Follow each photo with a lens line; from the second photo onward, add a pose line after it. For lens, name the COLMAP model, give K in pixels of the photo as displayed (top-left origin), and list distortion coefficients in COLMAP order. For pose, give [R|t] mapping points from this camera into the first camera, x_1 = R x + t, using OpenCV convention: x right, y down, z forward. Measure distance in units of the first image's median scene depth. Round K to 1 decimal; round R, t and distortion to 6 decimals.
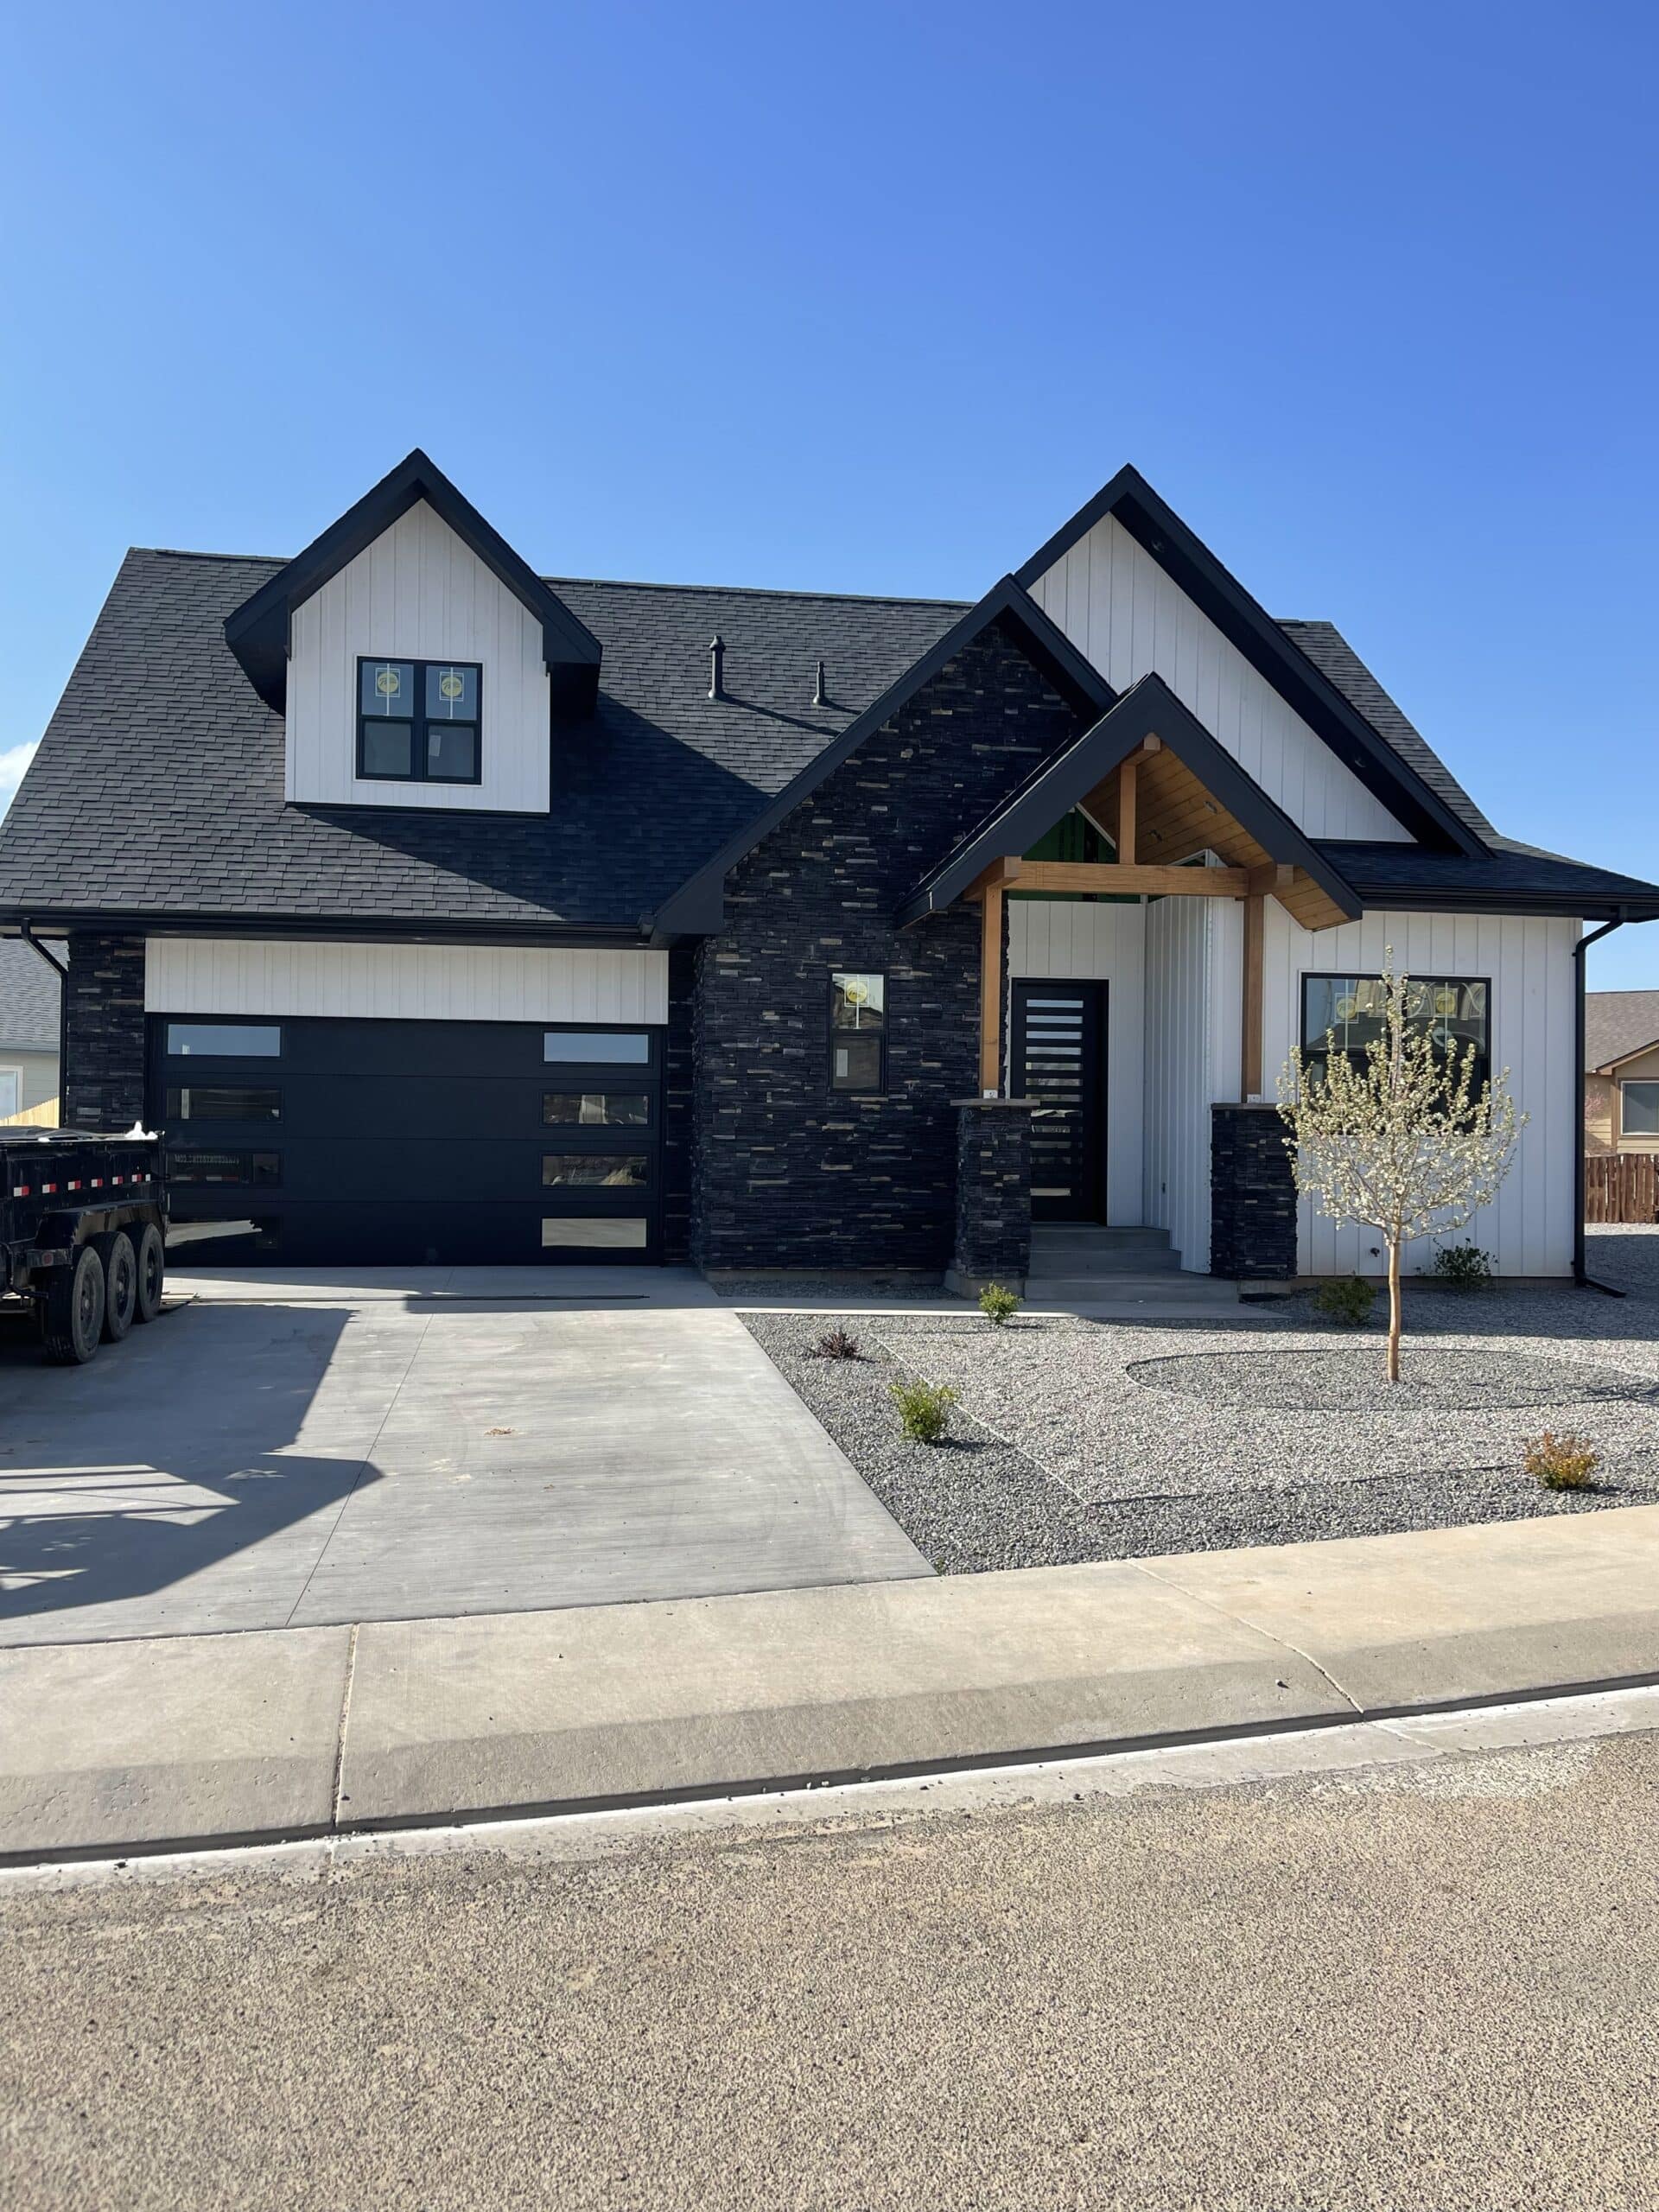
lens RADIAL K [[1762.9, 0, 830.1], [0, 1762.9, 1116.2], [0, 0, 1]] dist [0.079977, -0.000135]
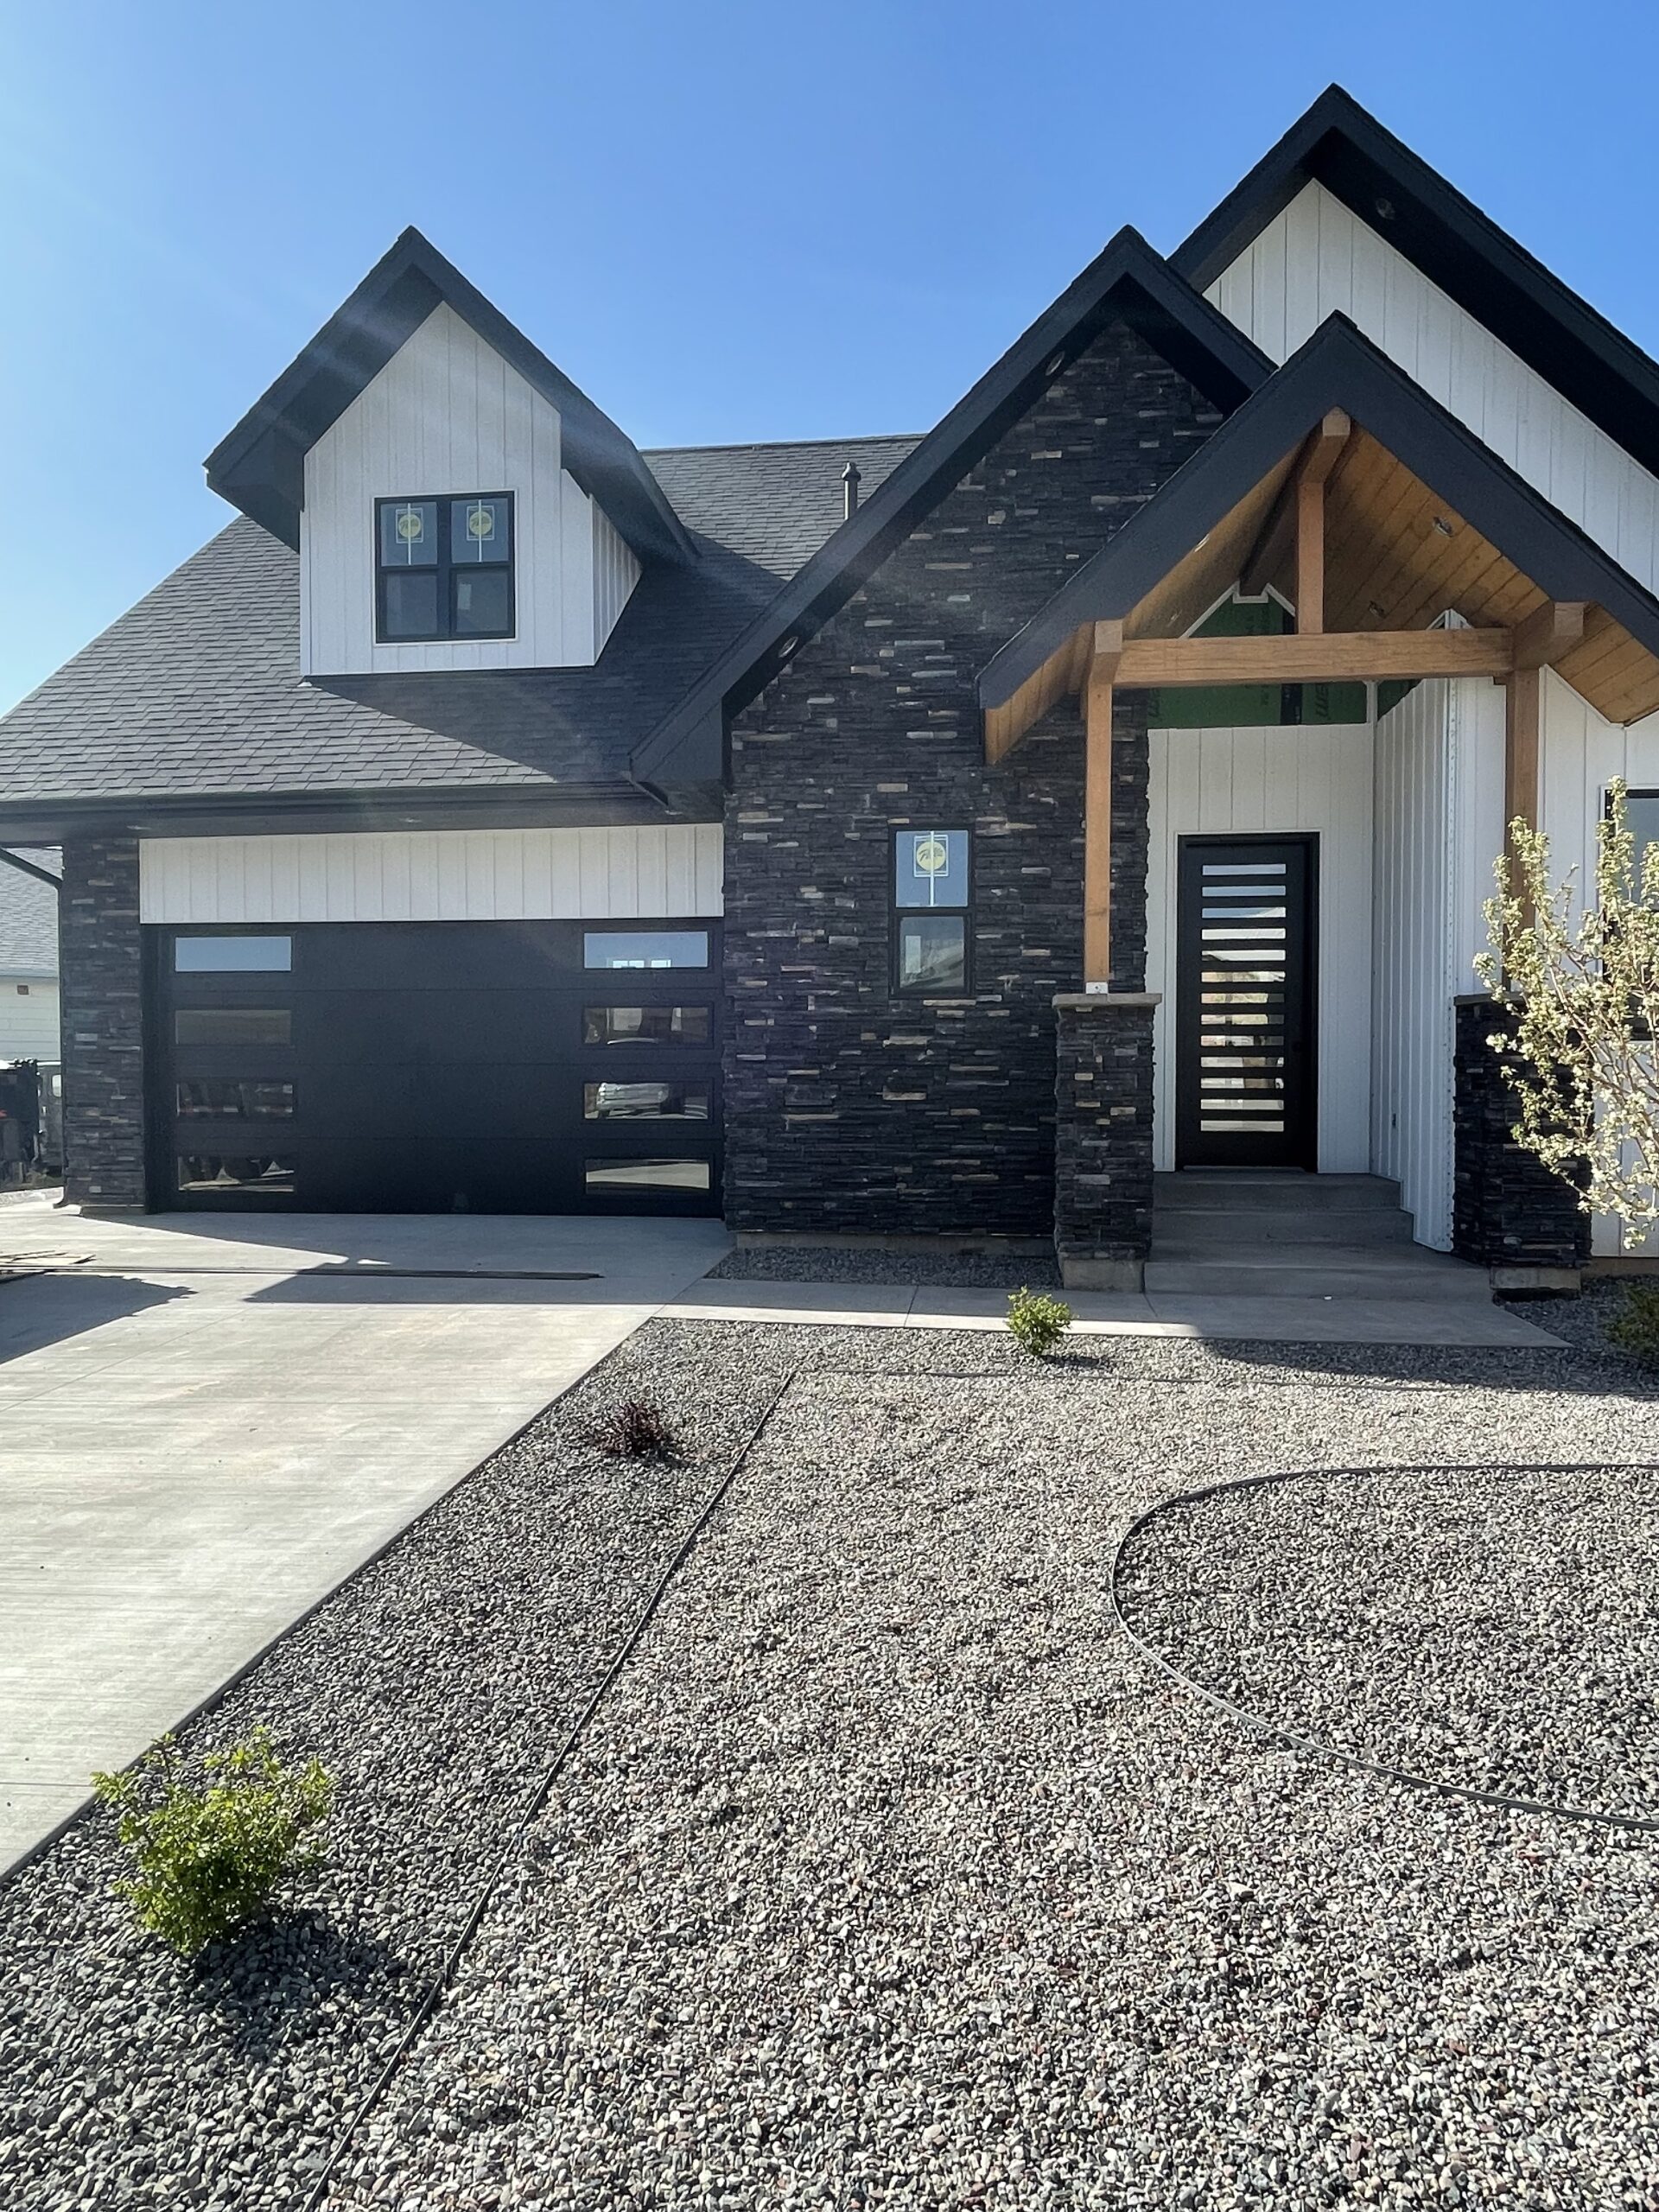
lens RADIAL K [[1389.7, 0, 836.0], [0, 1389.7, 1101.2], [0, 0, 1]] dist [-0.003054, 0.001102]
pose [[0.961595, -0.004819, -0.274429, 0.134596], [0.016066, 0.999120, 0.038750, 0.008094], [0.274001, -0.041670, 0.960826, 0.433113]]
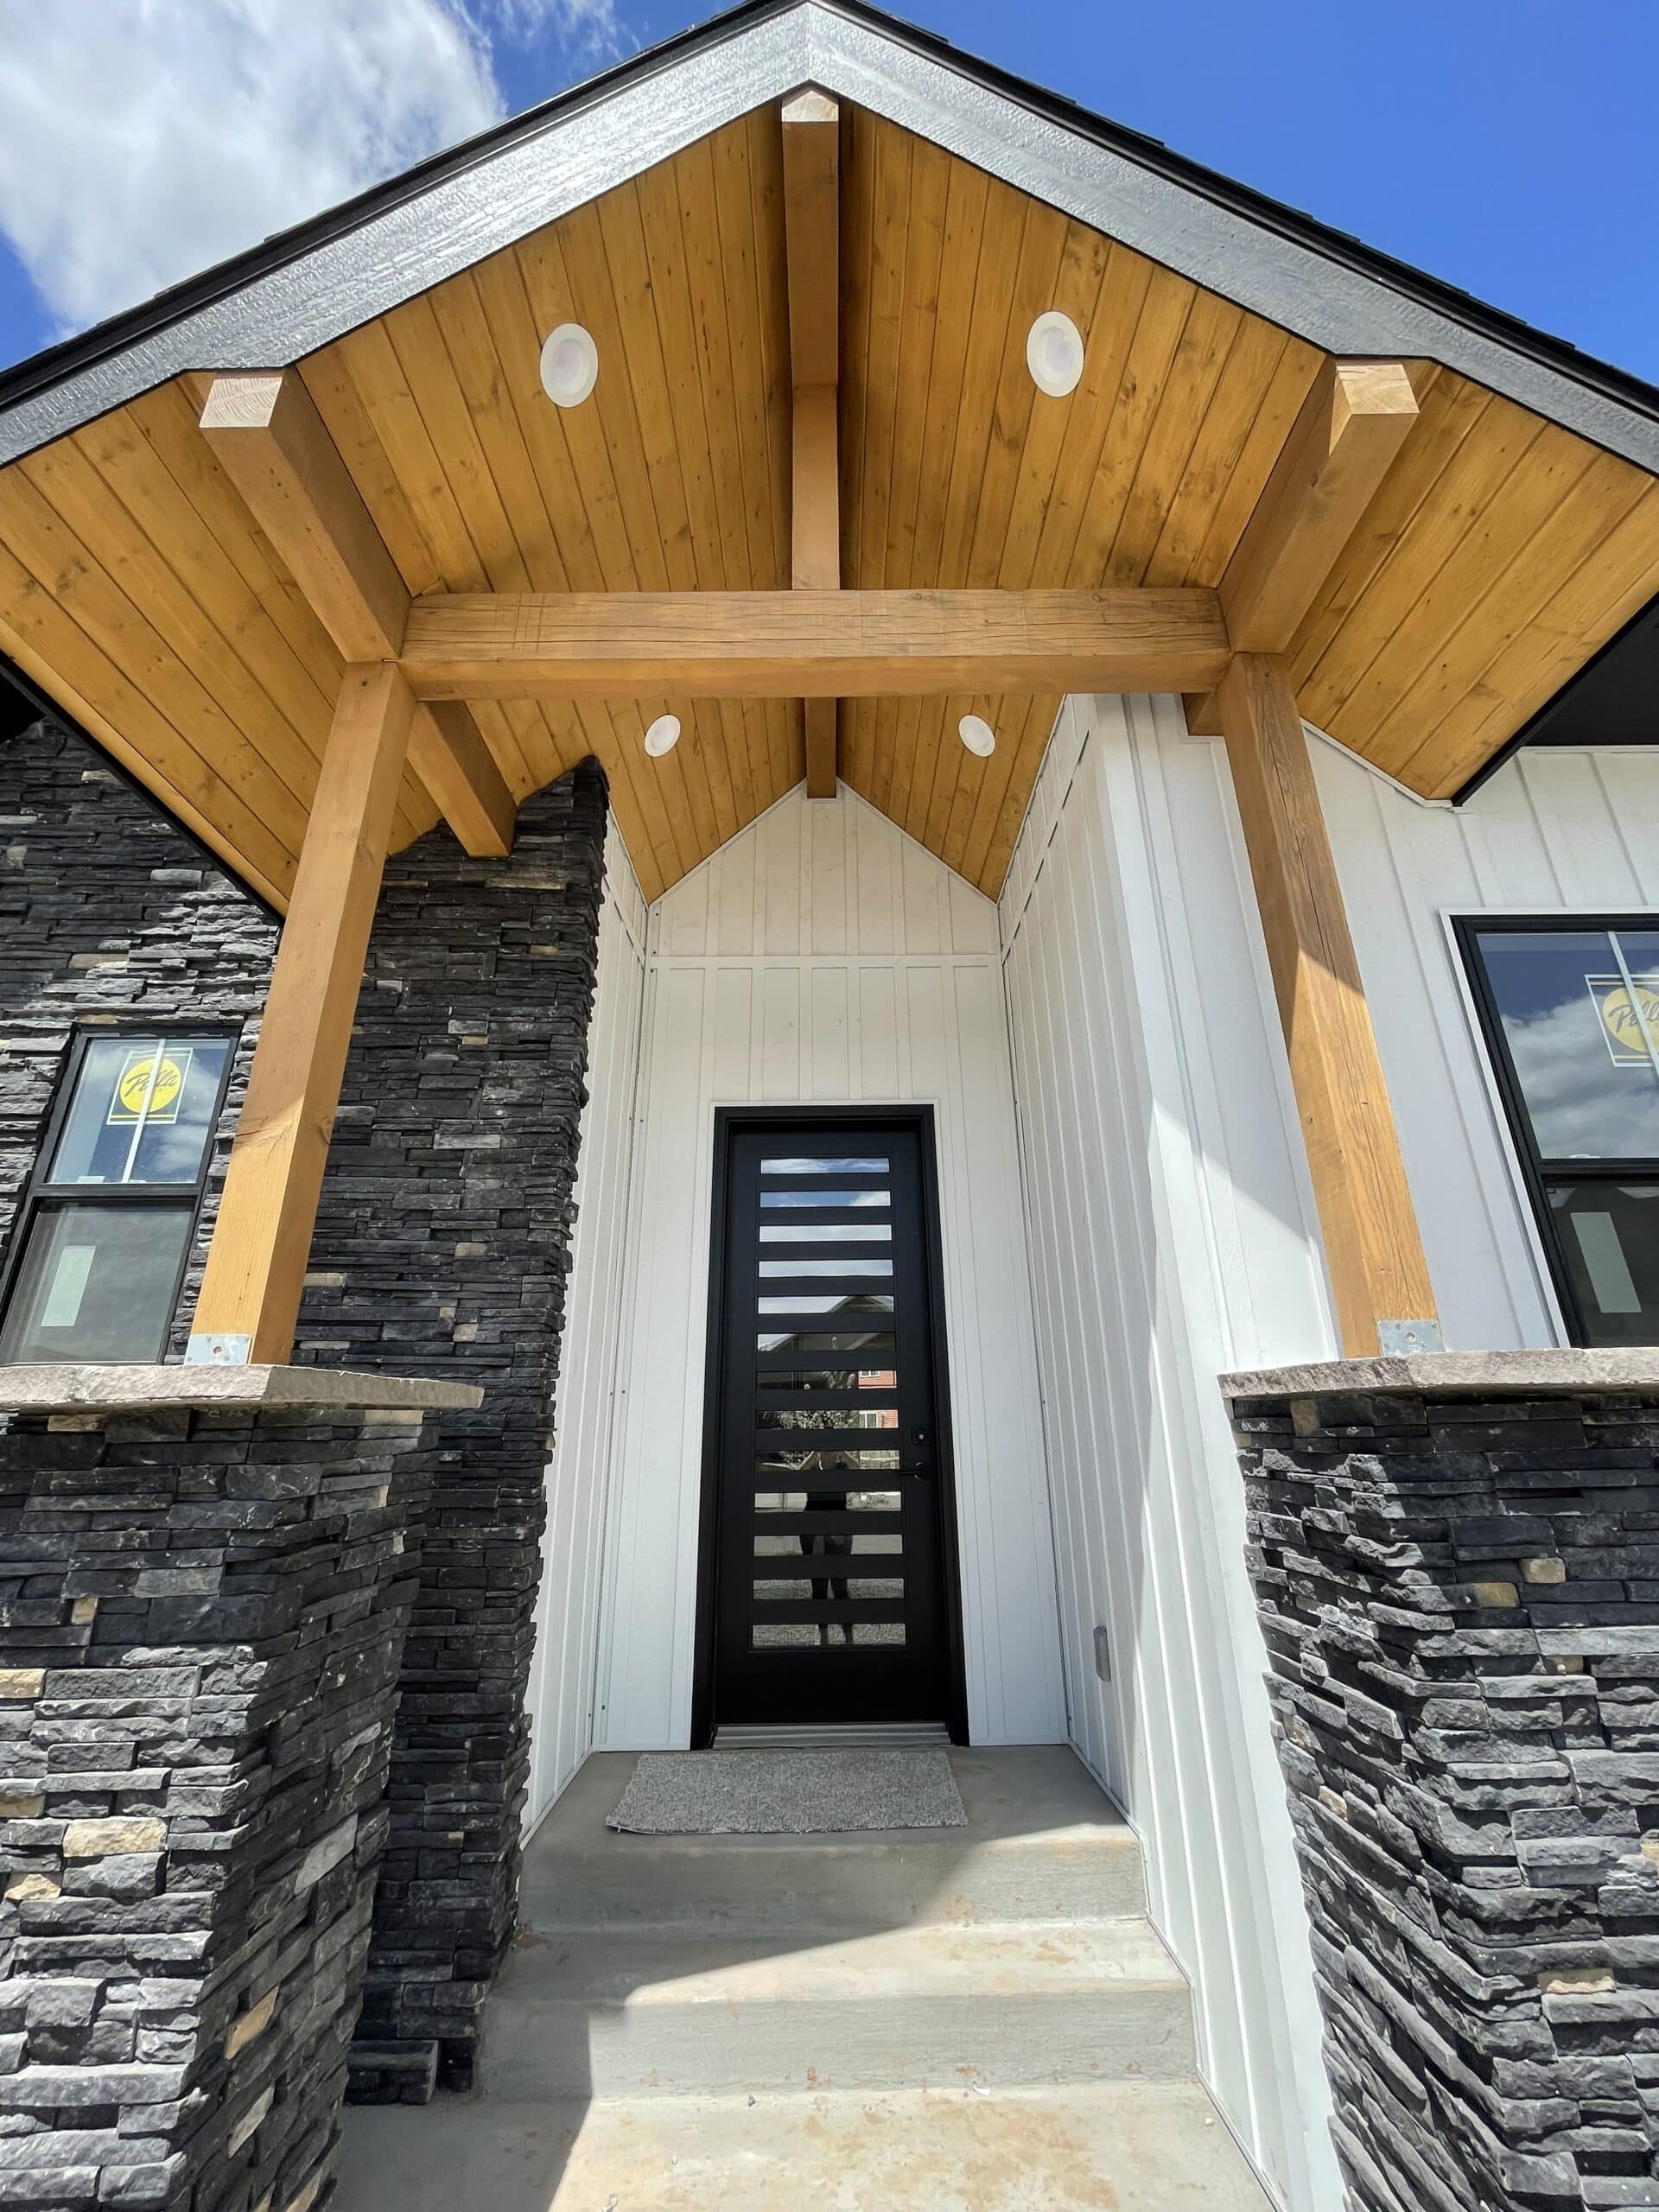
lens RADIAL K [[881.1, 0, 825.9], [0, 881.1, 1095.7], [0, 0, 1]] dist [0.001649, 0.000013]
pose [[0.984879, -0.079123, -0.154120, 0.180891], [0.024172, 0.943670, -0.330004, -0.004347], [0.171549, 0.321289, 0.931313, 0.852064]]
